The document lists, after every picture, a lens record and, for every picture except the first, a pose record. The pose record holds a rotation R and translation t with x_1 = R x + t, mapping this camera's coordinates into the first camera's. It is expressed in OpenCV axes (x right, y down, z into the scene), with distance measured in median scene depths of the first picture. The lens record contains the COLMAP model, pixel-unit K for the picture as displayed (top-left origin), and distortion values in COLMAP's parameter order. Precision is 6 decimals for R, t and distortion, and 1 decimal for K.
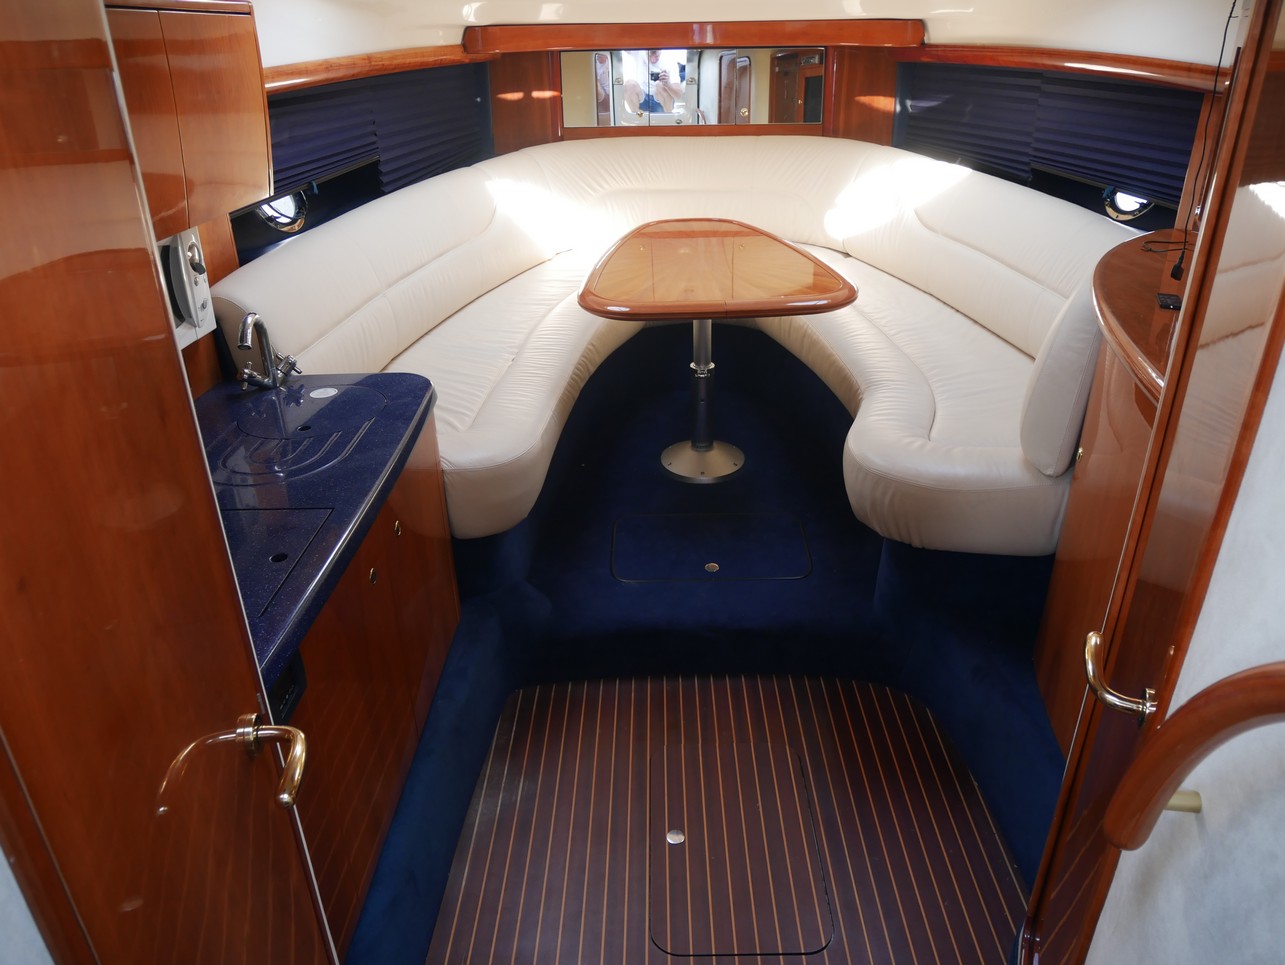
lens RADIAL K [[922.6, 0, 645.8], [0, 922.6, 479.8], [0, 0, 1]] dist [-0.061425, 0.013035]
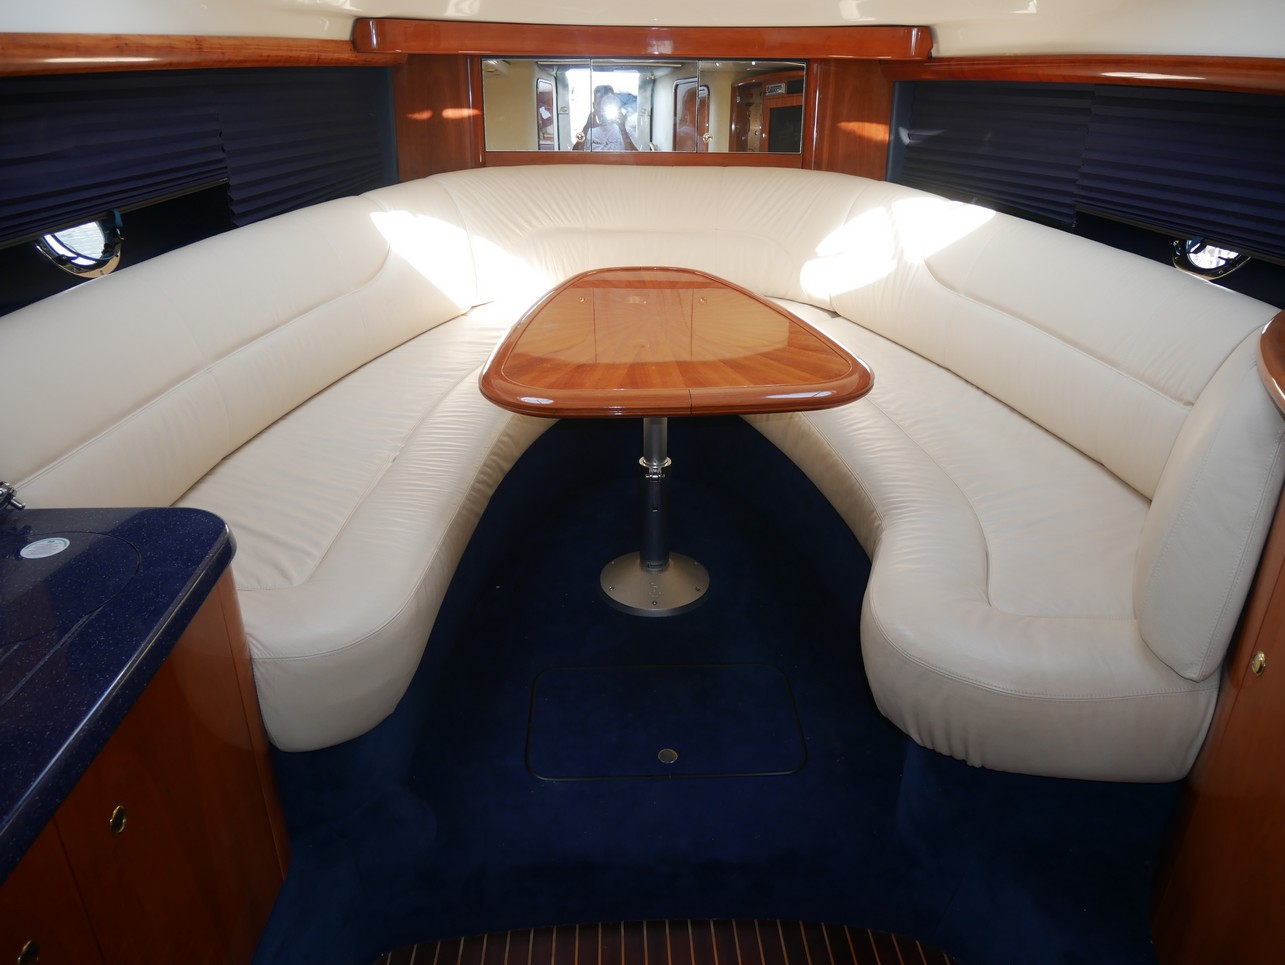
lens RADIAL K [[922.6, 0, 643.7], [0, 922.6, 480.8], [0, 0, 1]] dist [-0.061425, 0.013035]
pose [[0.998632, 0.007012, 0.051812, 0.013222], [-0.004976, 0.999215, -0.039308, -0.080745], [-0.052047, 0.038997, 0.997883, 0.253693]]
